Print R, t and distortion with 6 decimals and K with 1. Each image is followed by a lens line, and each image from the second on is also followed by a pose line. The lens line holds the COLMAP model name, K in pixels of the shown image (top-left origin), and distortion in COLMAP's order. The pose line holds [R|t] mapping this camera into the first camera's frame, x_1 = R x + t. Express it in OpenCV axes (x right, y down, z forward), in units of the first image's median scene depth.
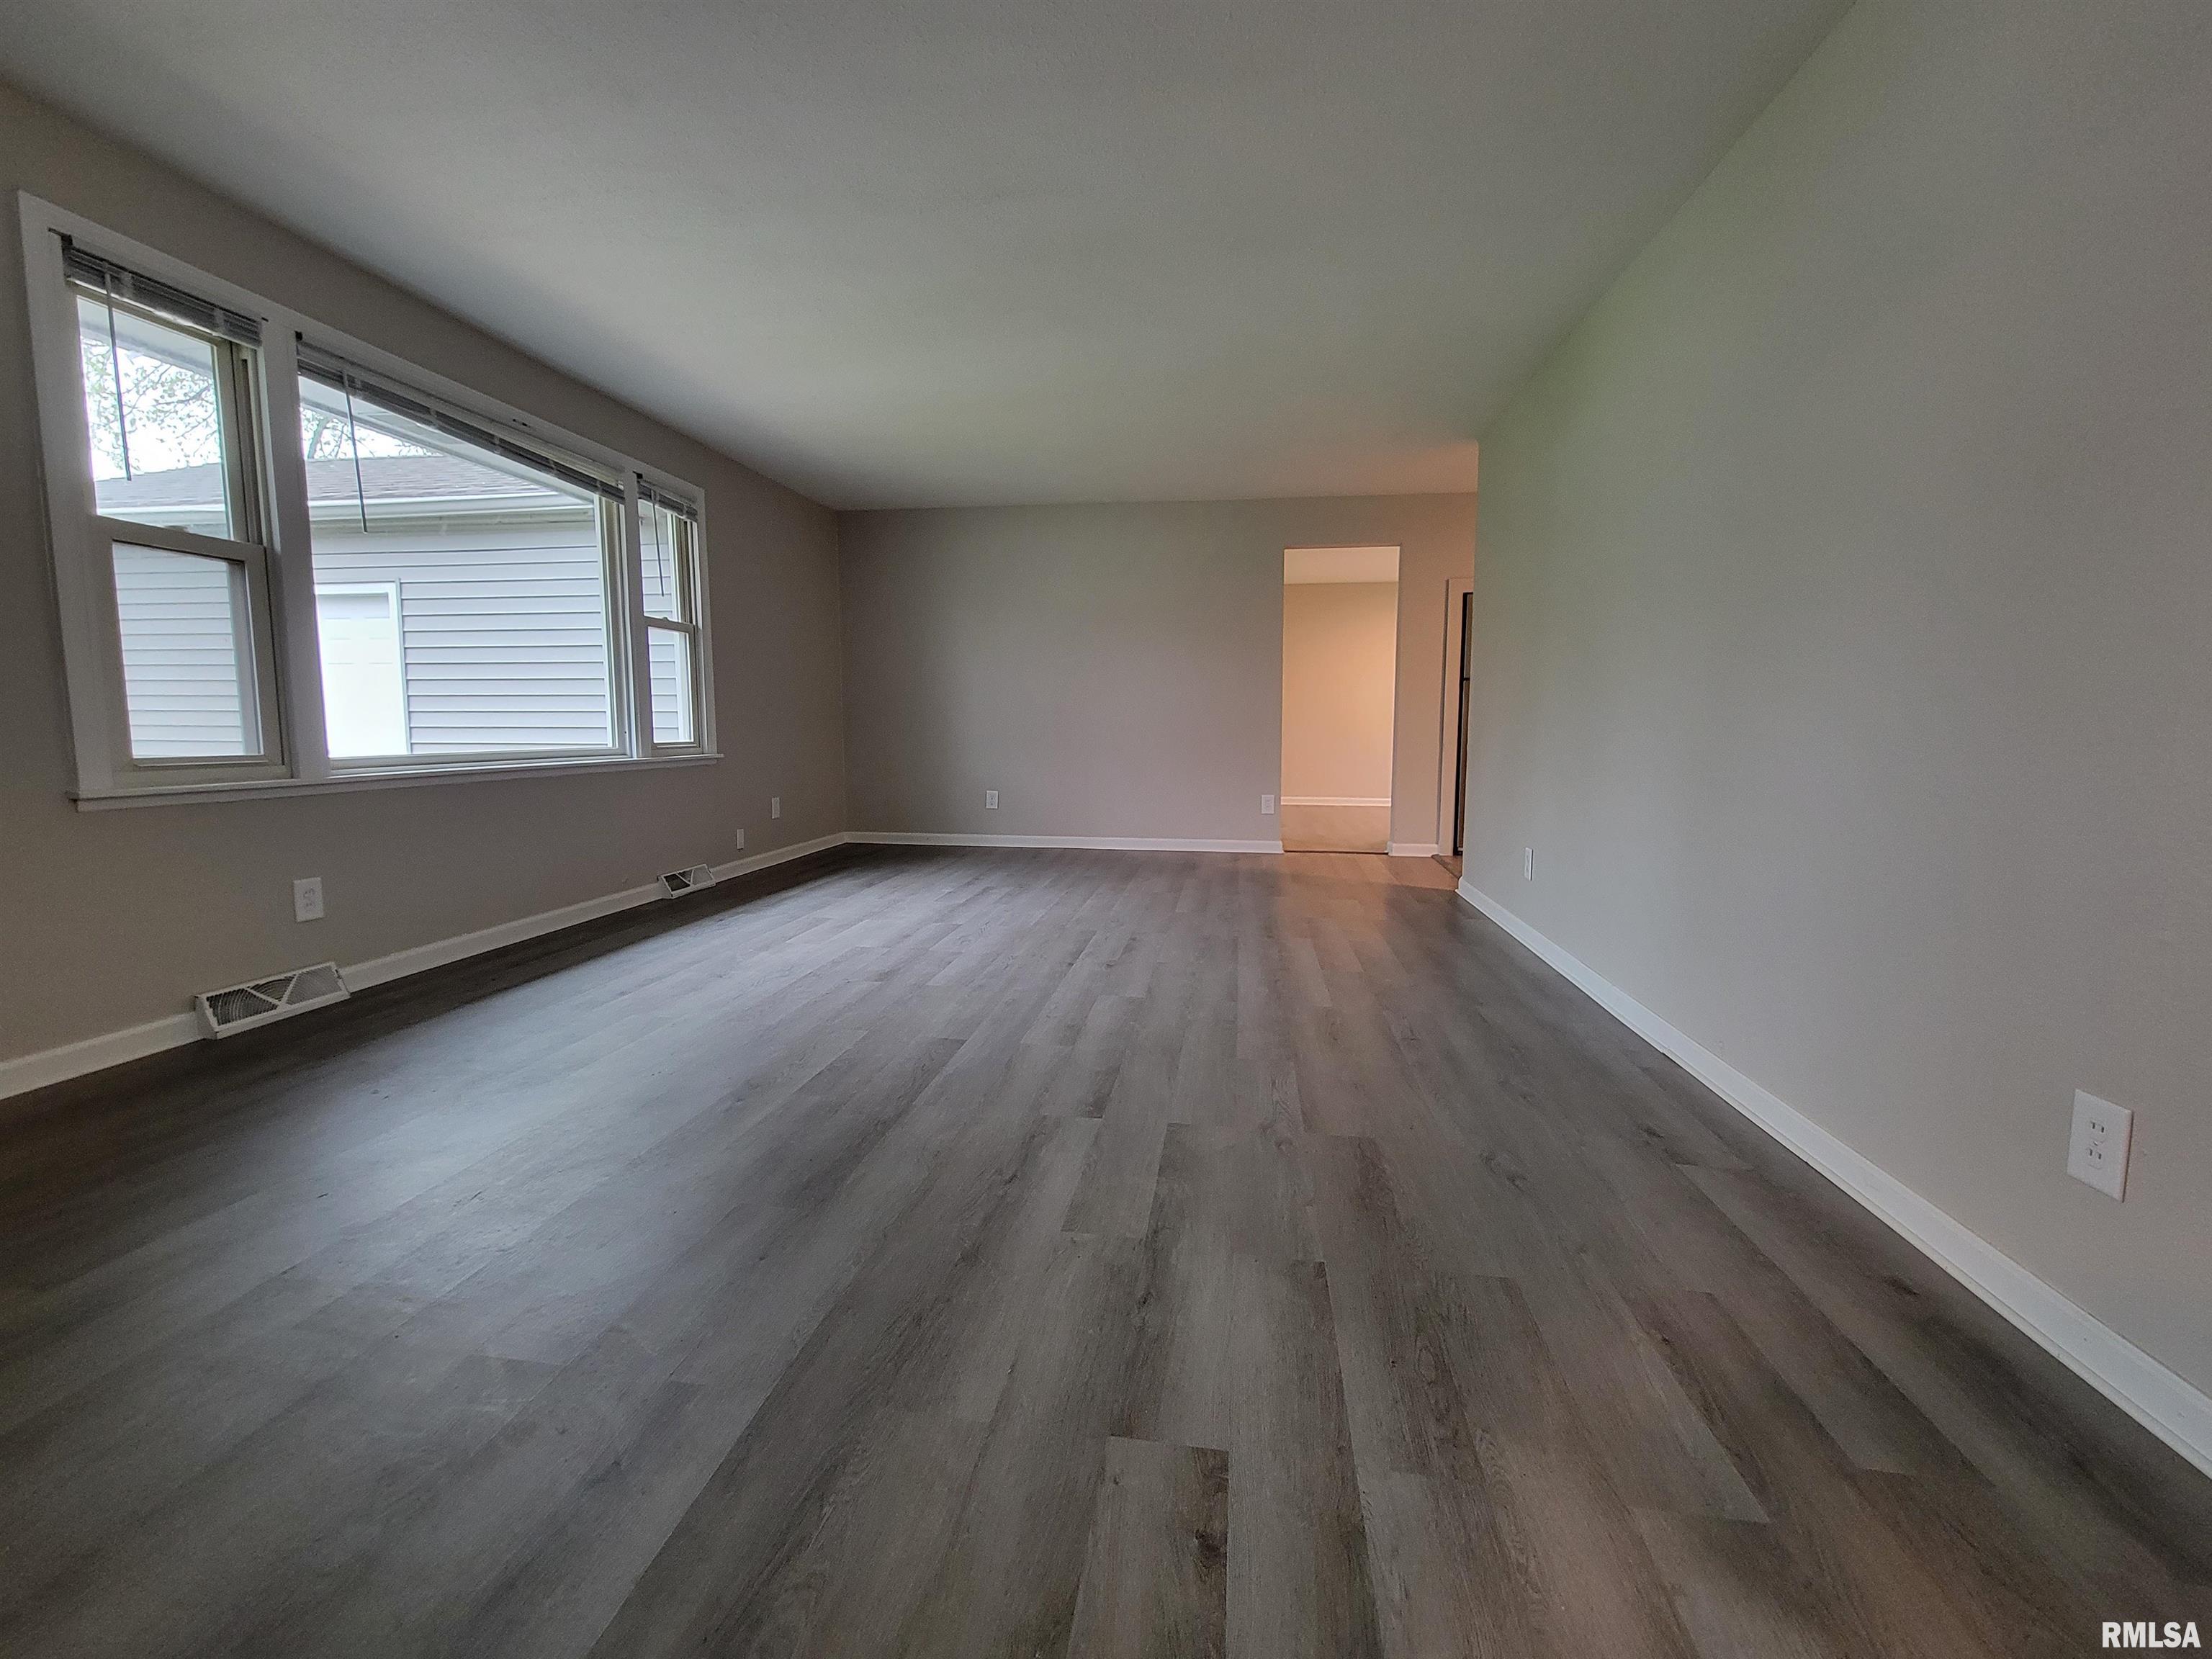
lens RADIAL K [[905.9, 0, 1101.0], [0, 905.9, 815.7], [0, 0, 1]] dist [0.005594, -0.003725]
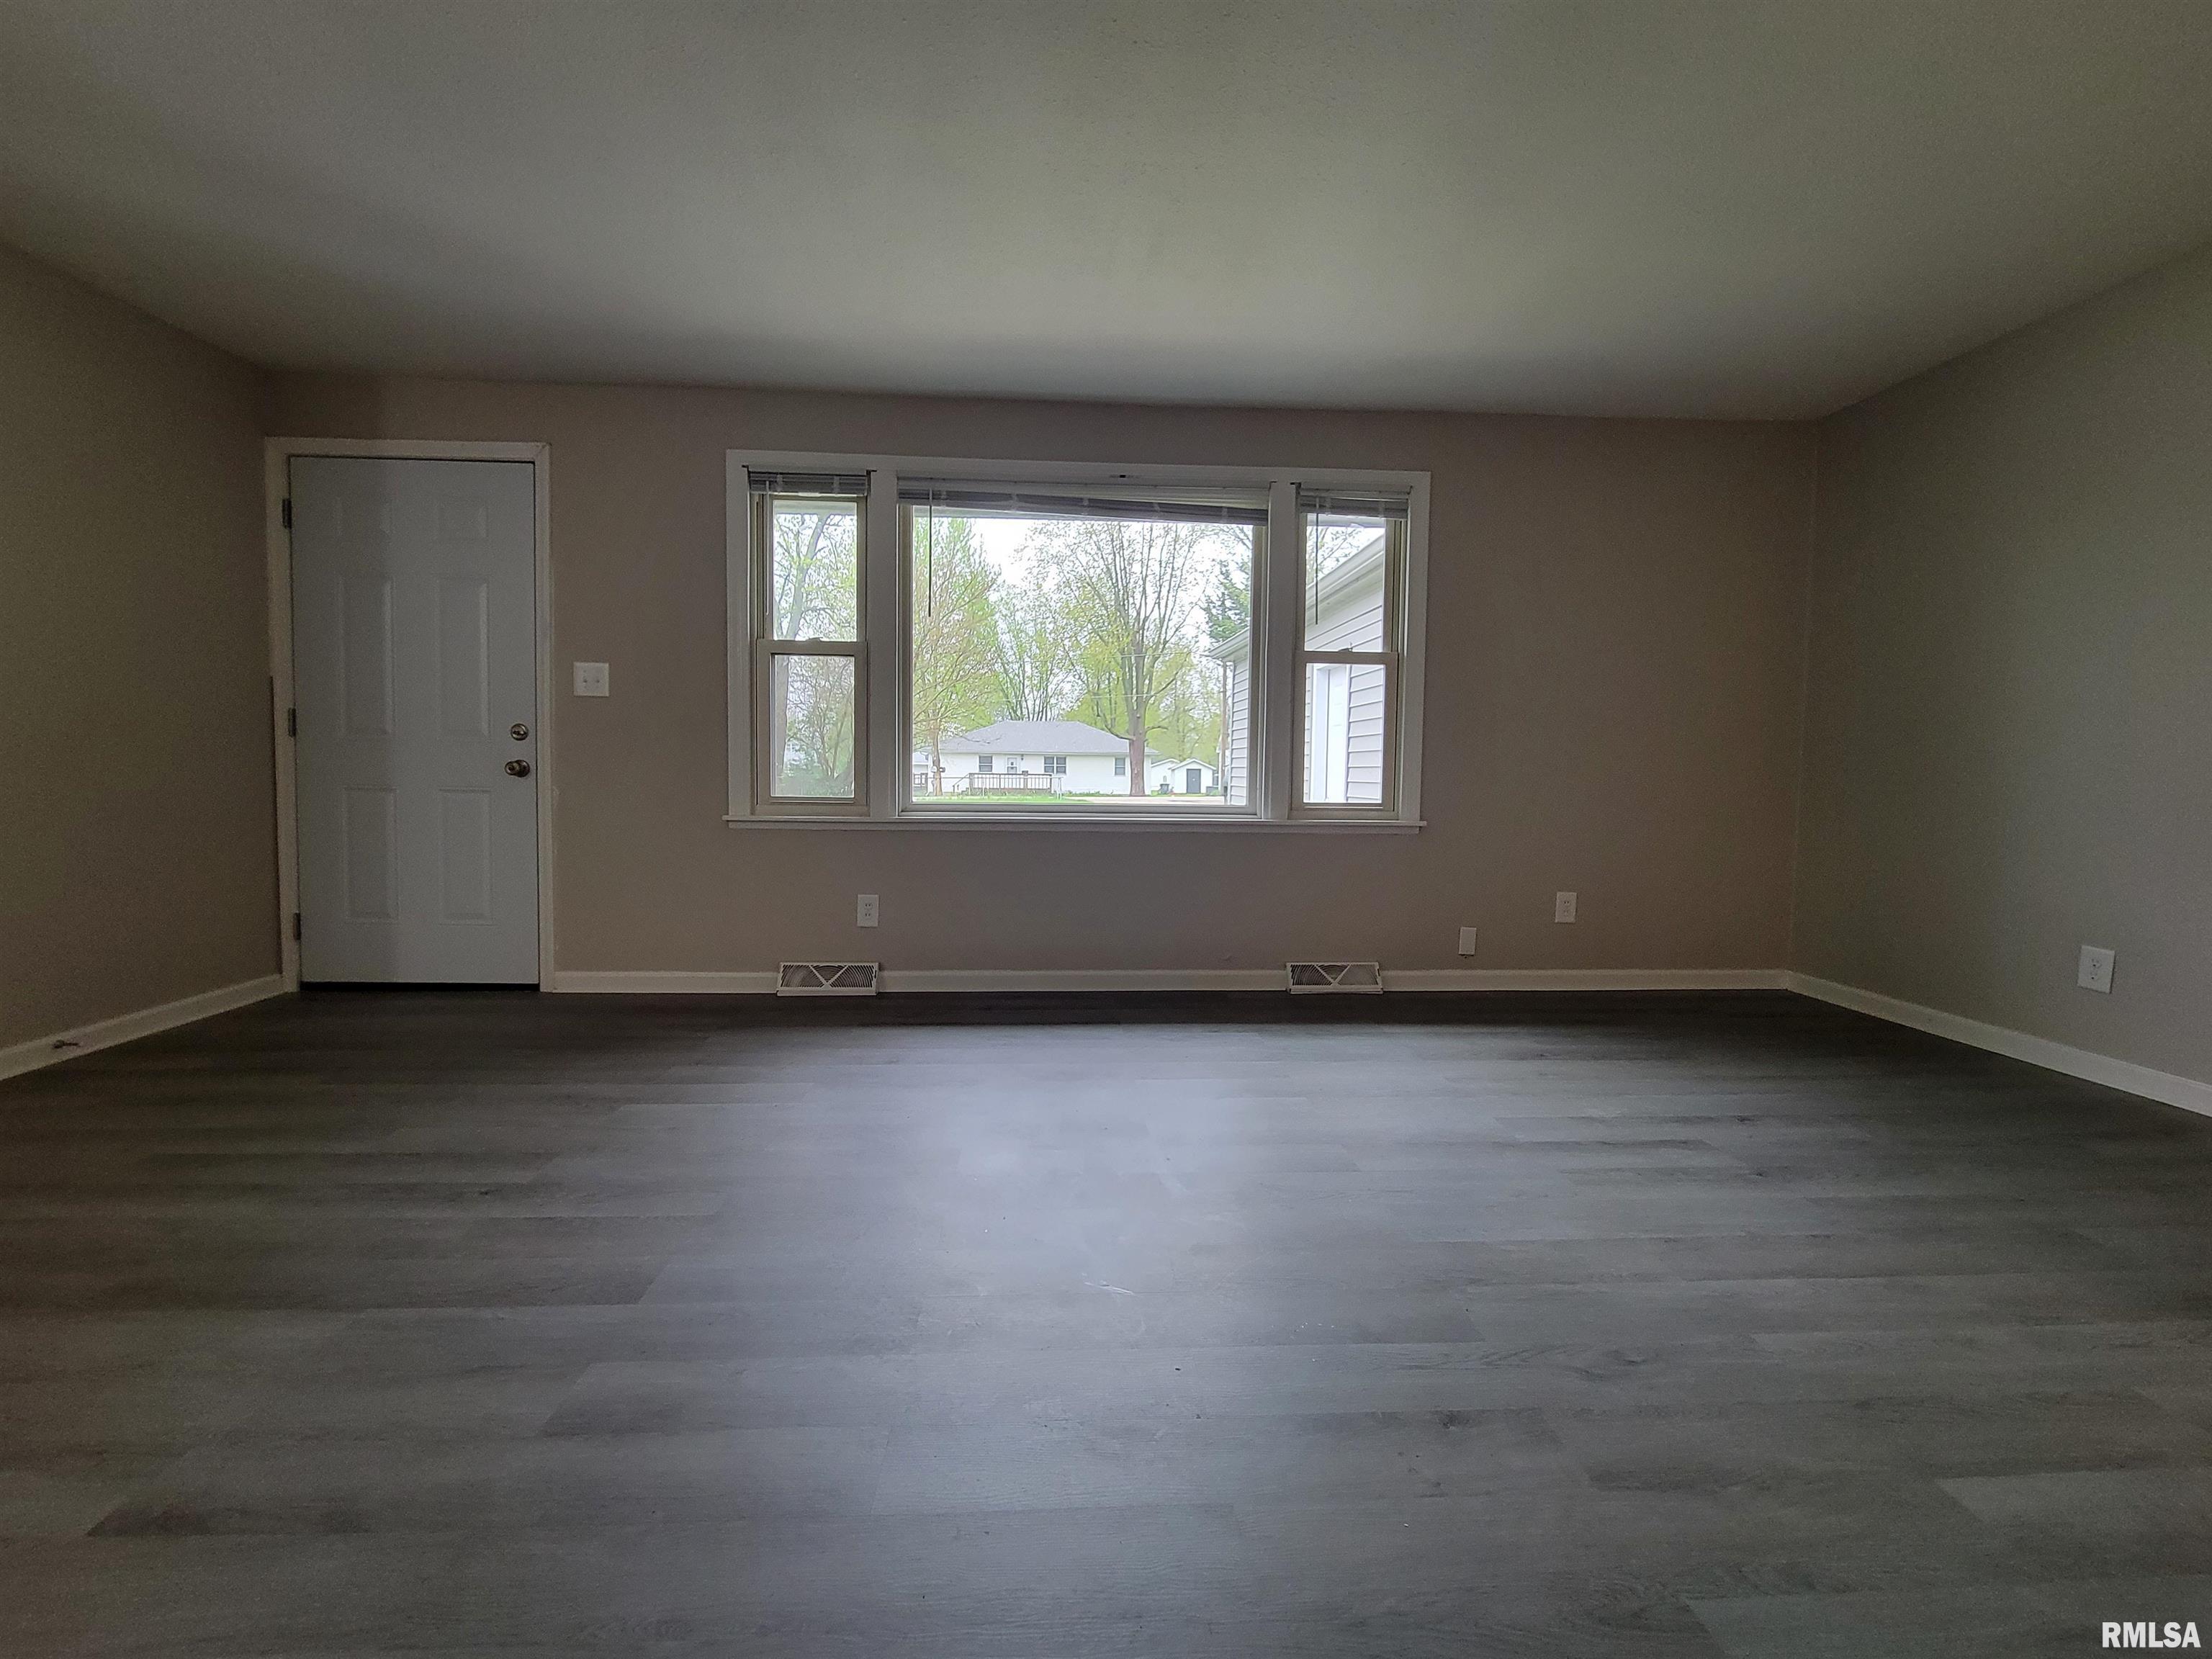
lens RADIAL K [[905.9, 0, 1101.0], [0, 905.9, 815.7], [0, 0, 1]] dist [0.005594, -0.003725]
pose [[0.209484, 0.049851, -0.976541, 0.301857], [-0.110051, 0.993556, 0.027112, -0.076656], [0.971599, 0.101789, 0.213620, 0.702748]]
